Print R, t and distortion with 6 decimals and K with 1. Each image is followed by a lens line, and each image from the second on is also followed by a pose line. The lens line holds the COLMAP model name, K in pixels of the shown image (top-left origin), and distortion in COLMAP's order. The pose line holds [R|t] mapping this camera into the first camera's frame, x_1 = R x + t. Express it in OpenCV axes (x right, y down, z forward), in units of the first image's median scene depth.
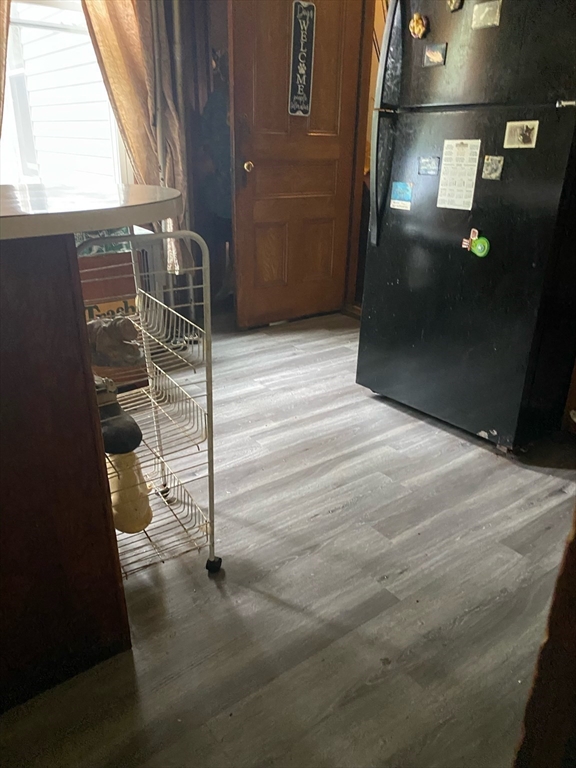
lens RADIAL K [[581.6, 0, 286.6], [0, 581.6, 384.4], [0, 0, 1]] dist [0.077322, 0.002847]
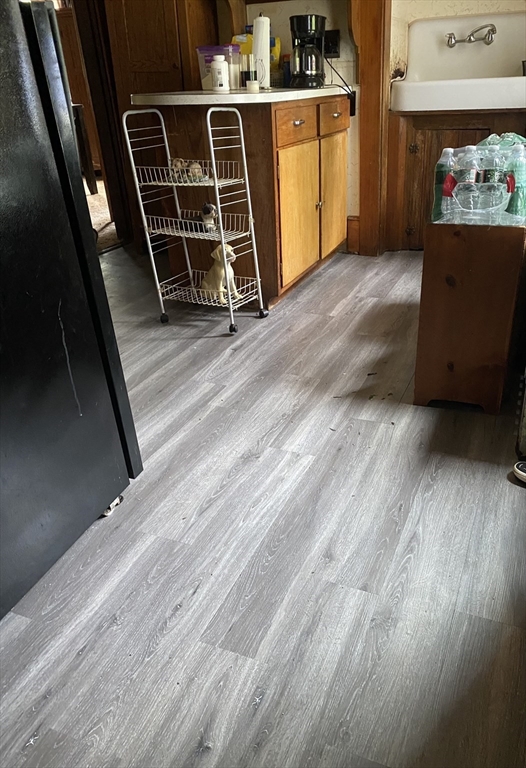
lens RADIAL K [[602.8, 0, 262.3], [0, 602.8, 383.6], [0, 0, 1]] dist [0.010268, 0.001433]
pose [[-0.873786, 0.204786, -0.441091, 0.255932], [-0.197556, 0.679326, 0.706744, -0.499781], [0.444376, 0.704683, -0.553129, 1.278294]]
